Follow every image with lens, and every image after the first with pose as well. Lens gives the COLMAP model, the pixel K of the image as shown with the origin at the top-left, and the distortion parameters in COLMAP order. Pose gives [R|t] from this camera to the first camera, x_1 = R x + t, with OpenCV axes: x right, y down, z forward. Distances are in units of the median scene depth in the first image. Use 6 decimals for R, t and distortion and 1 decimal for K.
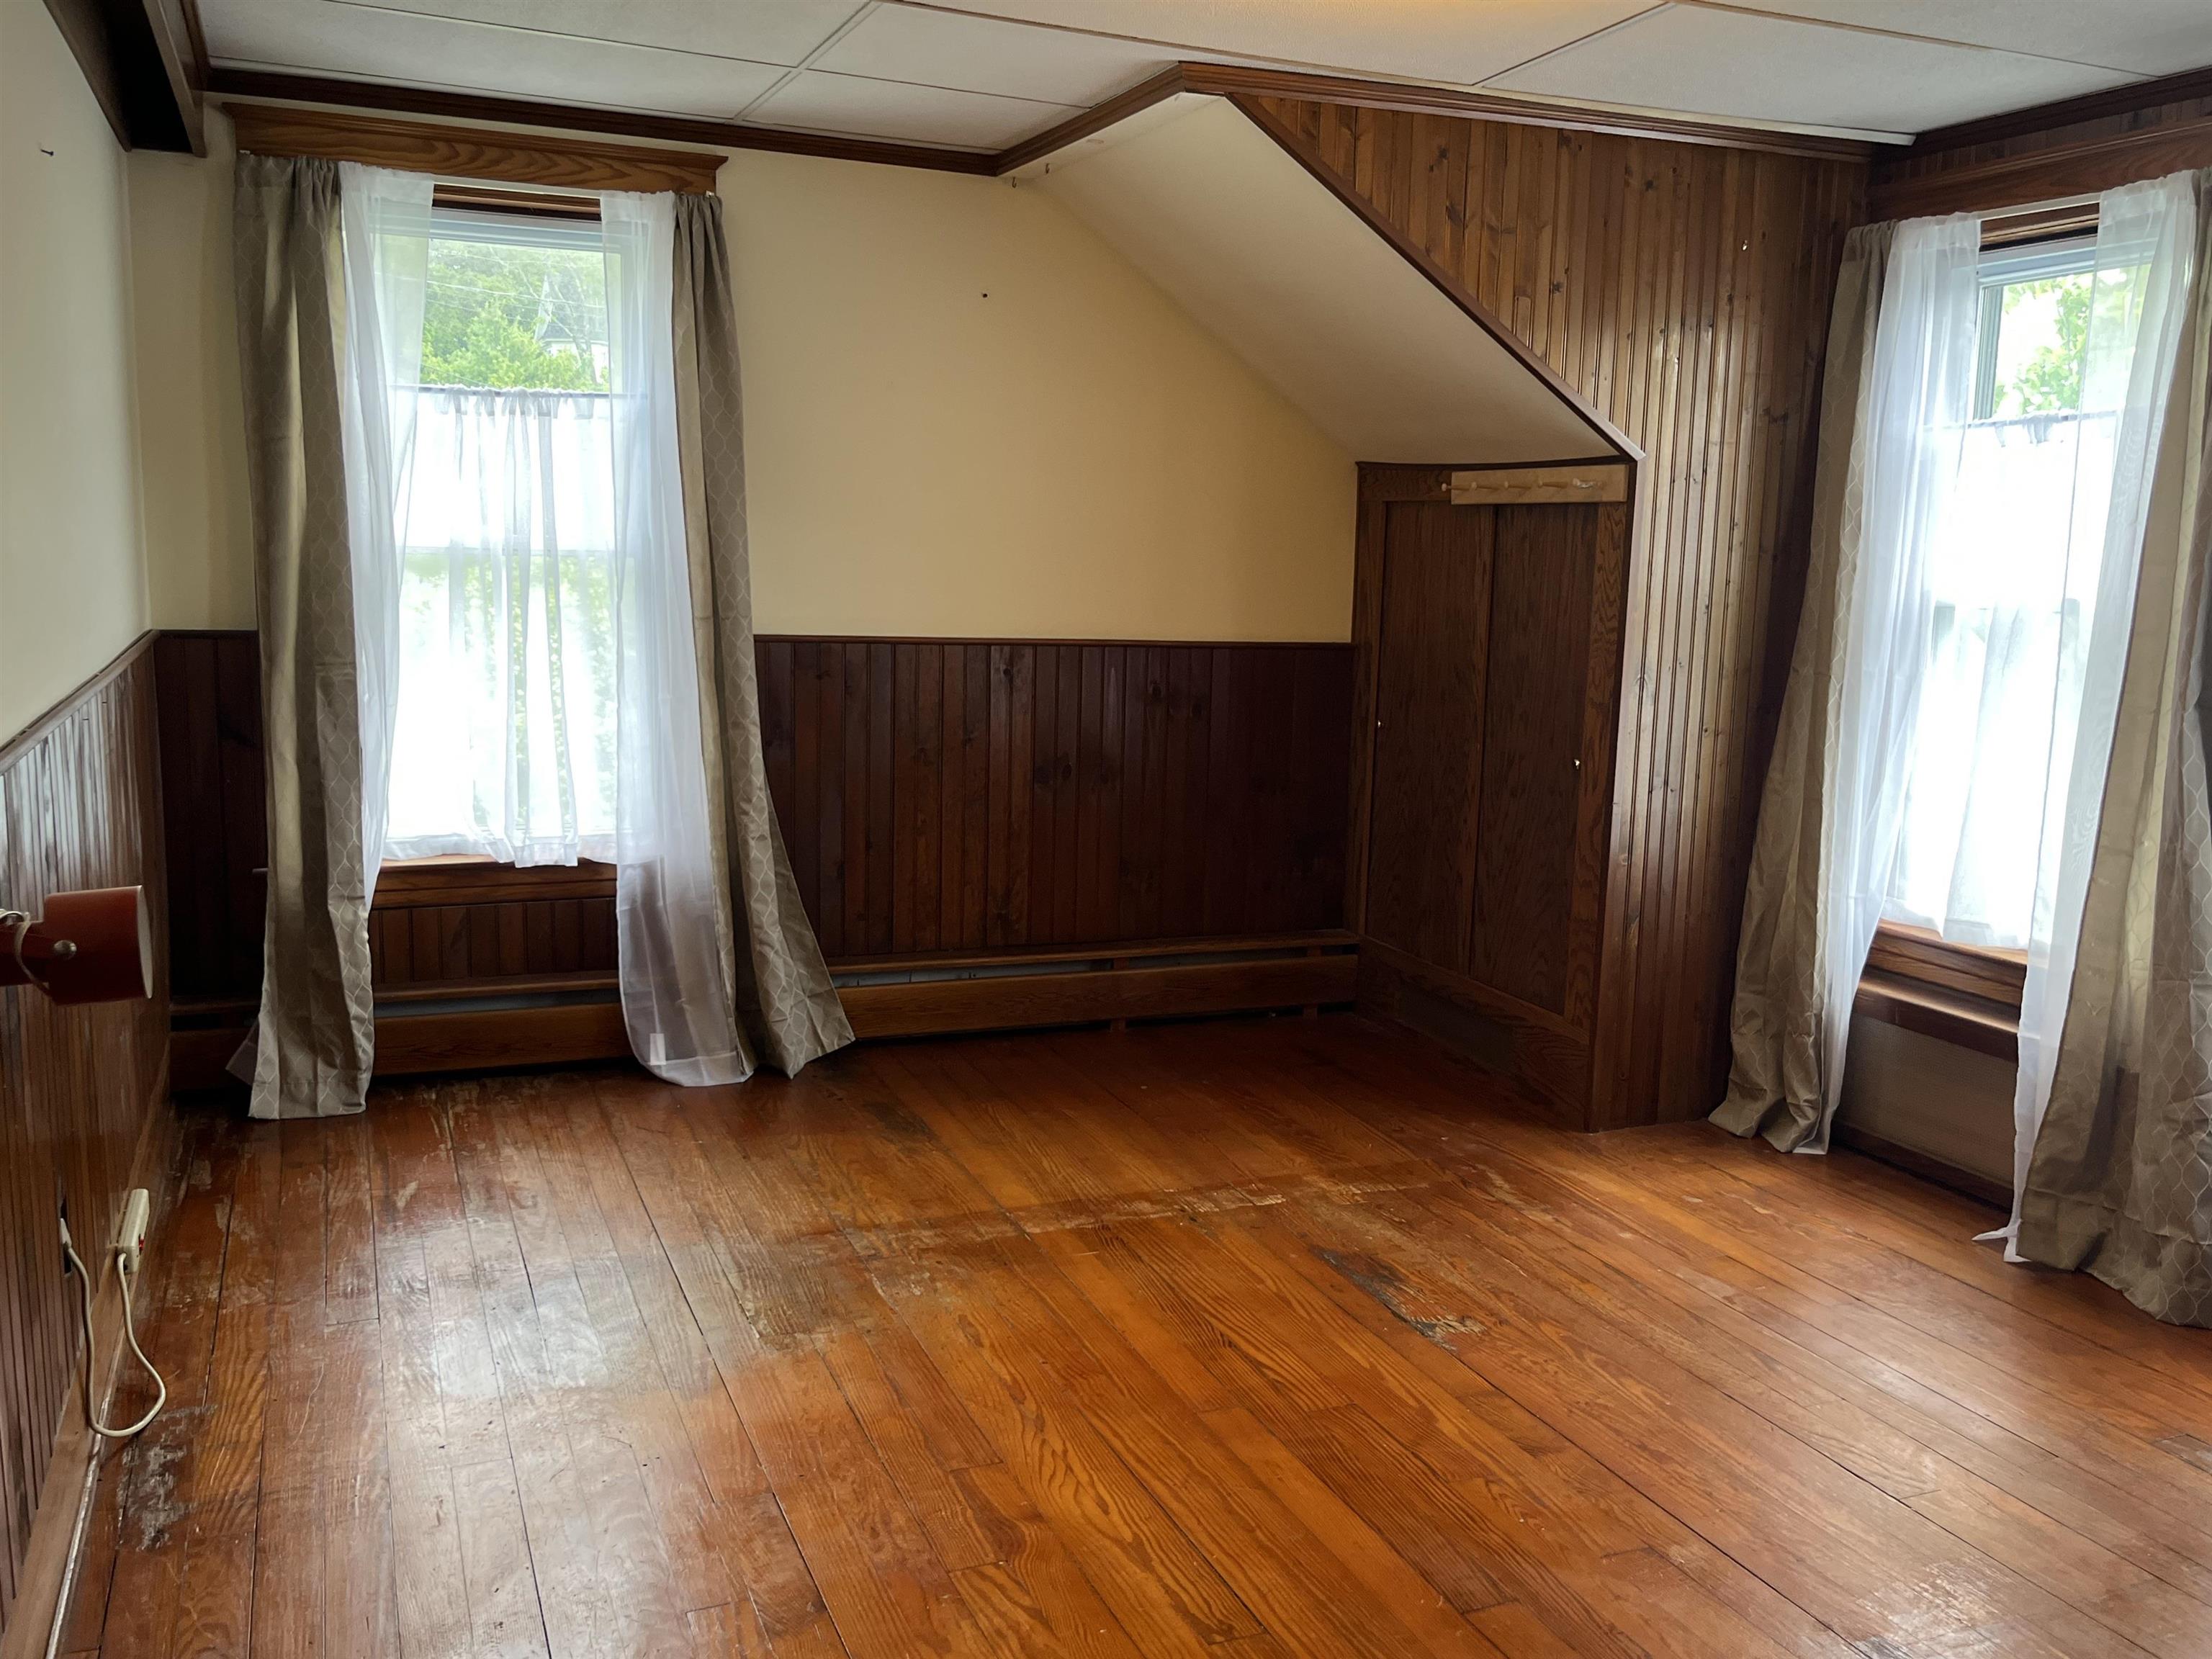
lens RADIAL K [[1857.2, 0, 1096.5], [0, 1857.2, 824.0], [0, 0, 1]] dist [0.060030, -0.083439]
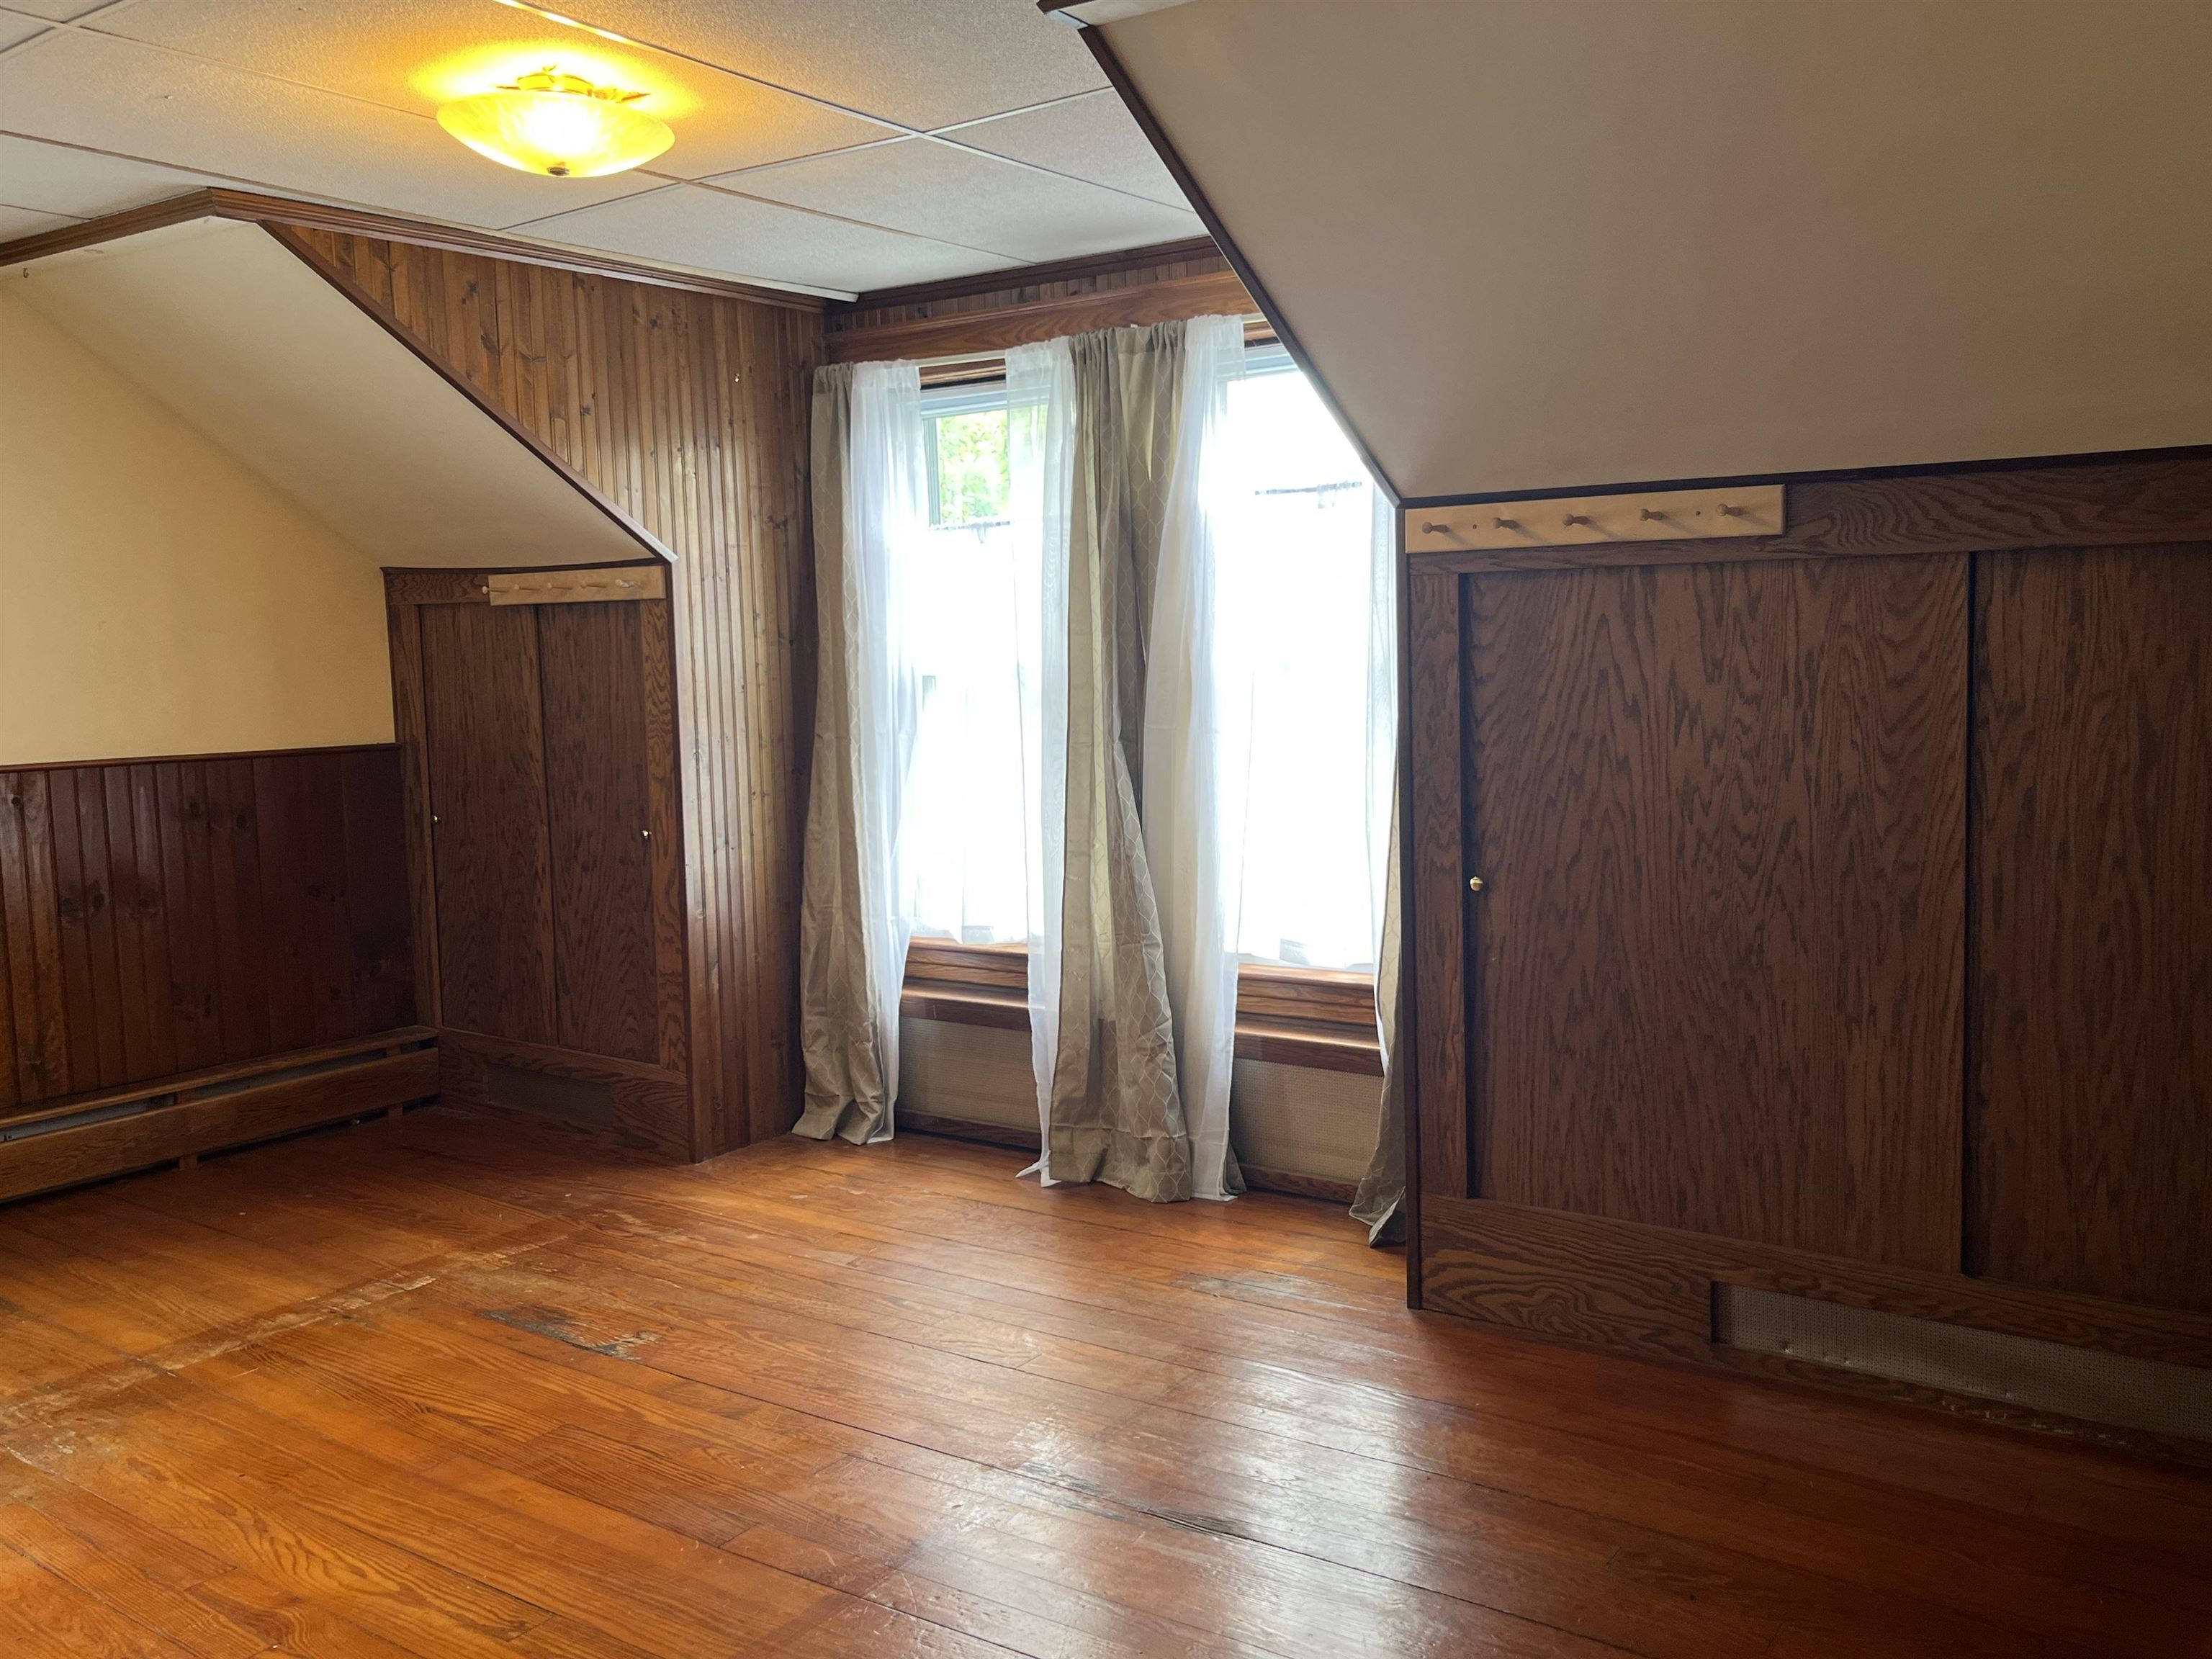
lens RADIAL K [[1857.2, 0, 1121.9], [0, 1857.2, 845.2], [0, 0, 1]] dist [0.060030, -0.083439]
pose [[0.839052, -0.106396, 0.533546, -0.108864], [0.126424, 0.991976, -0.001001, 0.012558], [-0.529158, 0.068293, 0.845771, -0.097299]]
